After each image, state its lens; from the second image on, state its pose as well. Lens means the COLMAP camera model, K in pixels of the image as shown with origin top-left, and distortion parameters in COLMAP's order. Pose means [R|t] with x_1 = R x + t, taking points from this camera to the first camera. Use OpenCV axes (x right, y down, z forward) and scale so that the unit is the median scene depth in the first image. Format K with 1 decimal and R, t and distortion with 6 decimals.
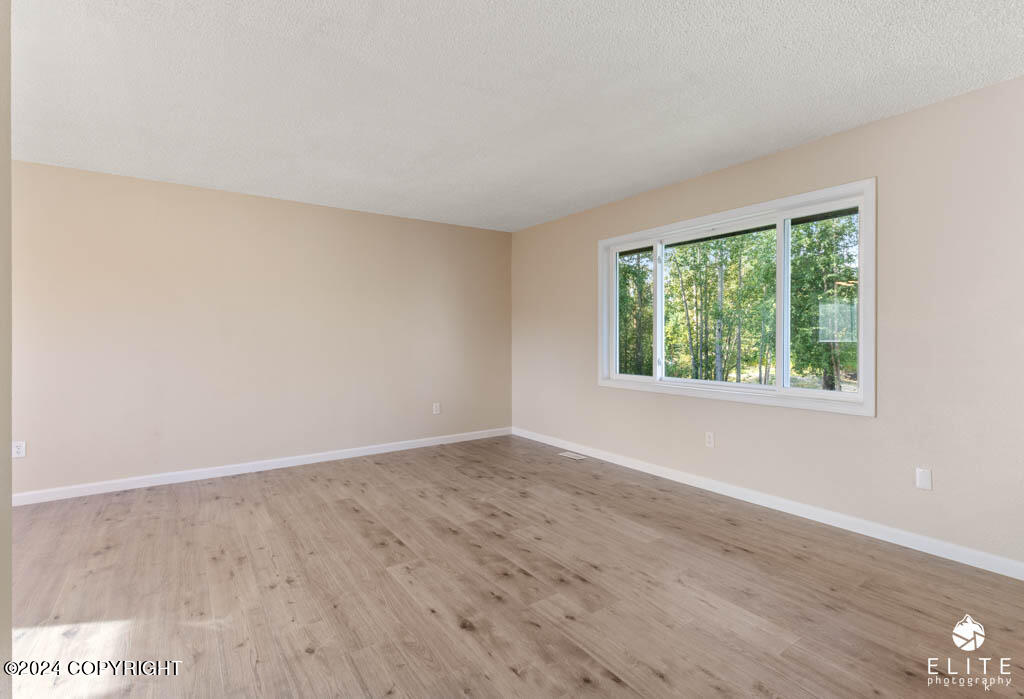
lens RADIAL K [[481.7, 0, 503.9], [0, 481.7, 344.0], [0, 0, 1]] dist [0.001141, 0.000058]
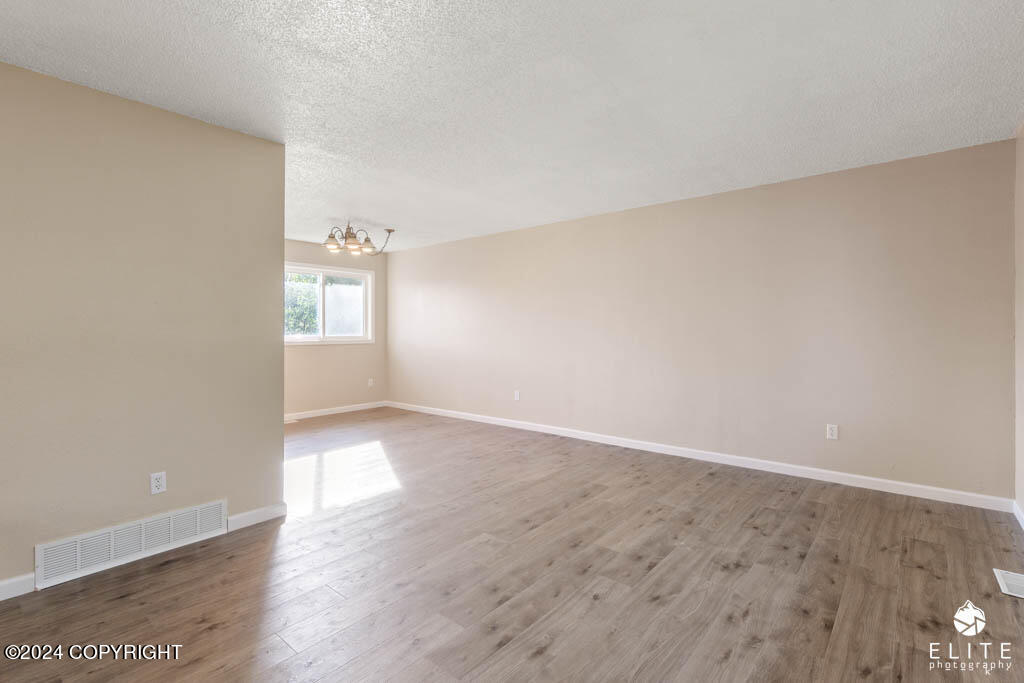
lens RADIAL K [[480.7, 0, 539.1], [0, 480.7, 337.3], [0, 0, 1]] dist [0.003659, -0.001971]
pose [[0.285201, 0.021218, -0.958233, 0.708417], [-0.015952, 0.999722, 0.017389, -0.019024], [0.958335, 0.010326, 0.285460, 0.637794]]
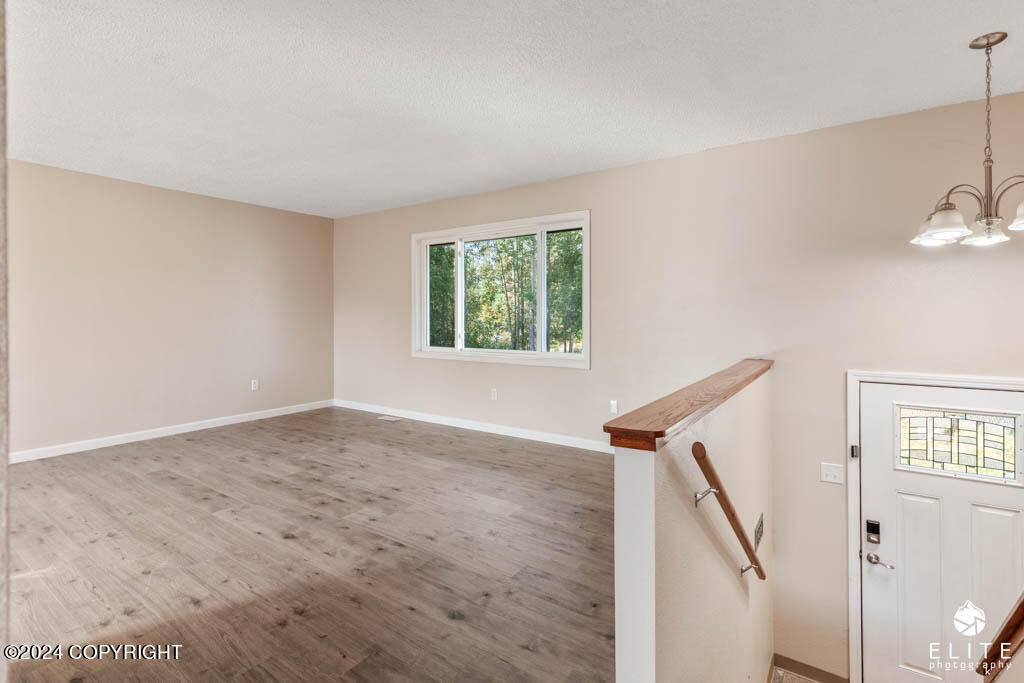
lens RADIAL K [[480.7, 0, 520.5], [0, 480.7, 317.4], [0, 0, 1]] dist [0.003659, -0.001971]
pose [[0.930013, 0.000721, 0.367525, 0.016932], [0.003604, 0.999932, -0.011080, 0.005806], [-0.367508, 0.011629, 0.929948, -0.287929]]
